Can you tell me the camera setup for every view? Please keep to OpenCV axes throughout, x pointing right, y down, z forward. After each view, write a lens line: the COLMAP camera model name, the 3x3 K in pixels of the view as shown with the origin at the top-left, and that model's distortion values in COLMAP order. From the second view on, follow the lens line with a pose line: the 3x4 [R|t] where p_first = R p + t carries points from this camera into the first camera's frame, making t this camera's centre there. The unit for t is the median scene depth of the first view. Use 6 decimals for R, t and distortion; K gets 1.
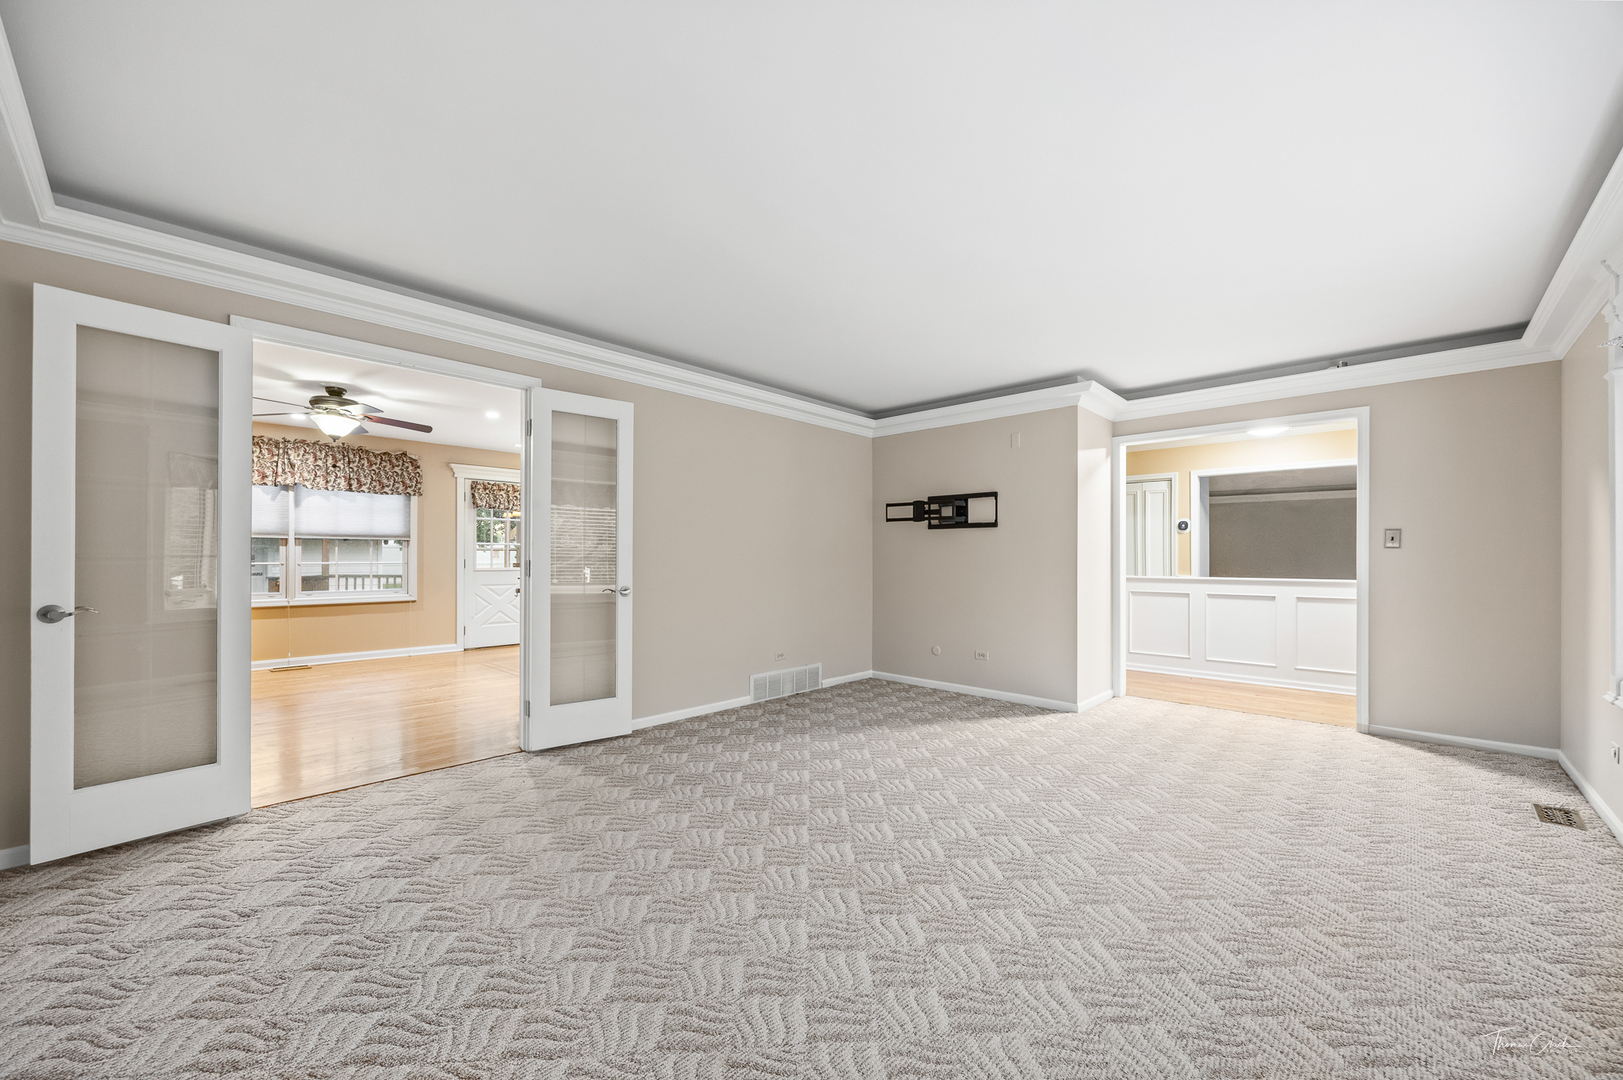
lens RADIAL K [[631.8, 0, 813.1], [0, 631.8, 550.8], [0, 0, 1]] dist [-0.002739, -0.000083]
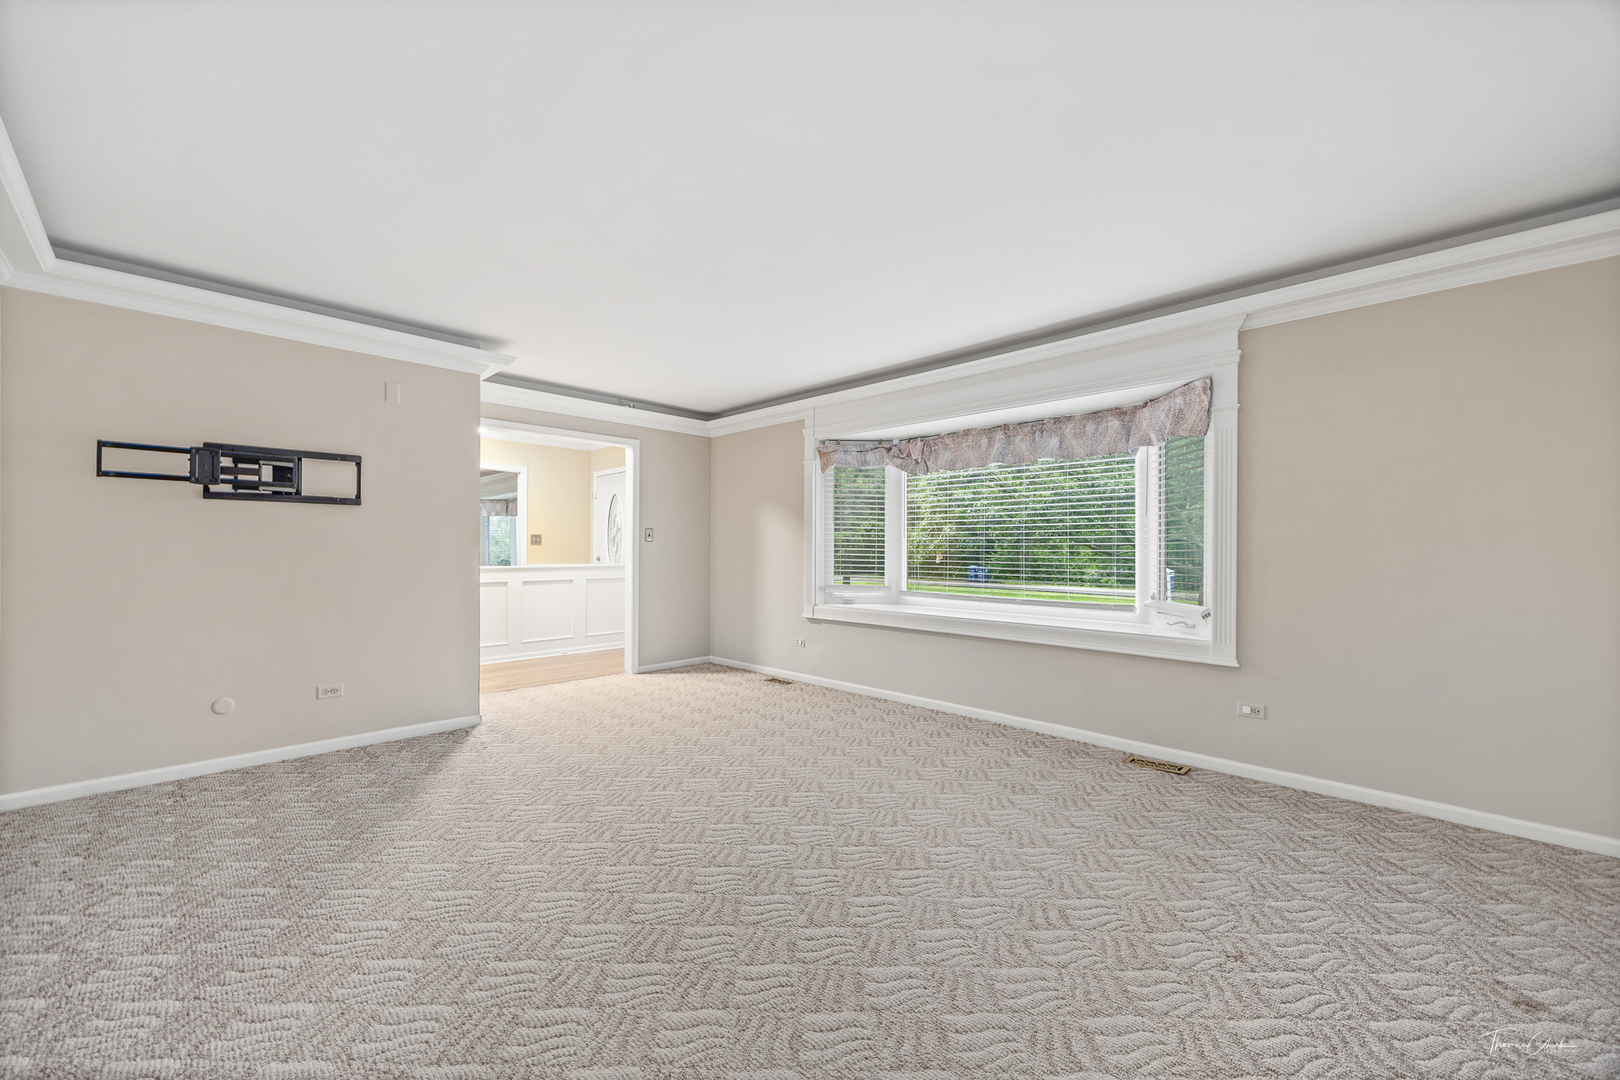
lens RADIAL K [[630.6, 0, 811.7], [0, 630.6, 544.4], [0, 0, 1]] dist [-0.002739, -0.000083]
pose [[0.013262, 0.003084, 0.999907, -0.474226], [-0.013502, 0.999905, -0.002905, 0.001587], [-0.999821, -0.013462, 0.013303, 0.549238]]
